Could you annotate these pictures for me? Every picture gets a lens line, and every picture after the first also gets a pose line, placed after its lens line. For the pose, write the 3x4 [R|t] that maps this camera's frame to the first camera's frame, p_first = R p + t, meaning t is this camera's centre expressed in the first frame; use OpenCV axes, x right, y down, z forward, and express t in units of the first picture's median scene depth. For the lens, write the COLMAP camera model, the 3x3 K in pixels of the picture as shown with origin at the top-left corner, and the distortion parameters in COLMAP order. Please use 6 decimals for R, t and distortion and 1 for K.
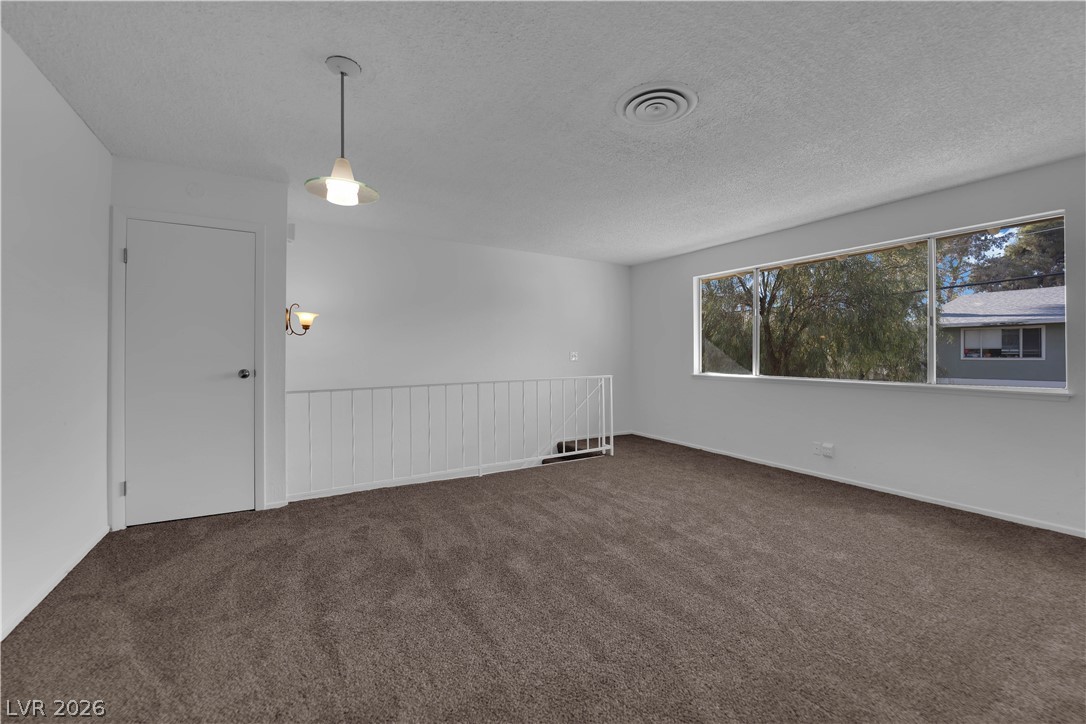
lens RADIAL K [[435.0, 0, 545.7], [0, 435.0, 359.7], [0, 0, 1]] dist [-0.013699, -0.000278]
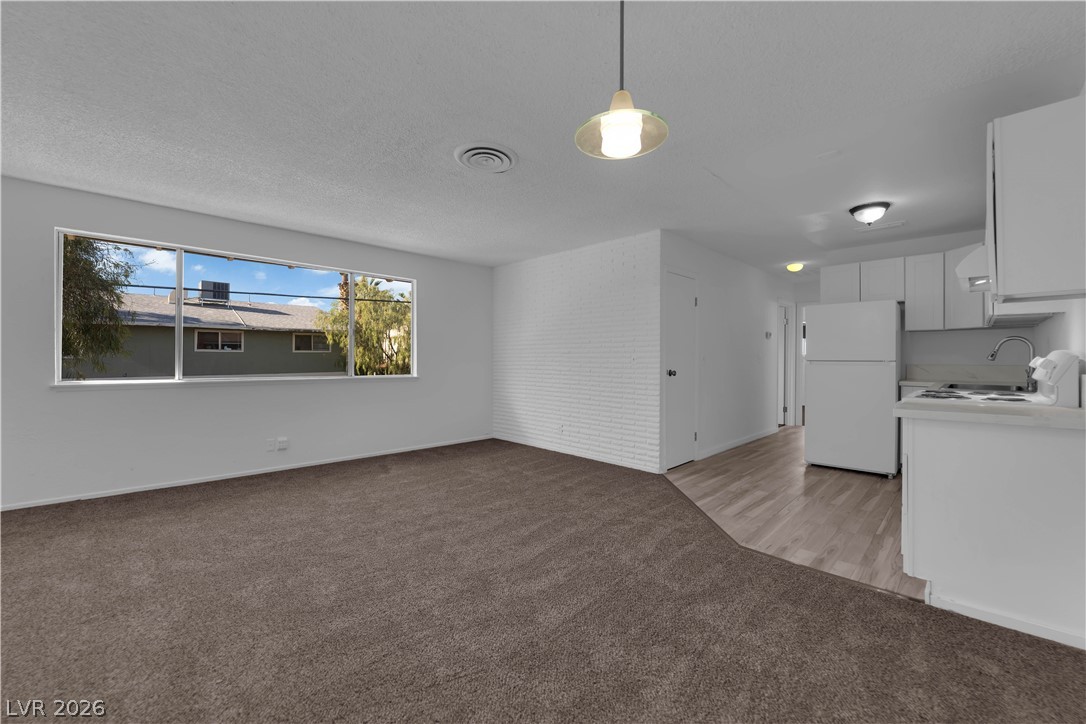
lens RADIAL K [[435.0, 0, 540.5], [0, 435.0, 359.7], [0, 0, 1]] dist [-0.013699, -0.000278]
pose [[-0.233969, -0.007359, 0.972216, -0.614343], [-0.008399, 0.999949, 0.005548, -0.014706], [-0.972208, -0.006867, -0.234019, 0.685223]]
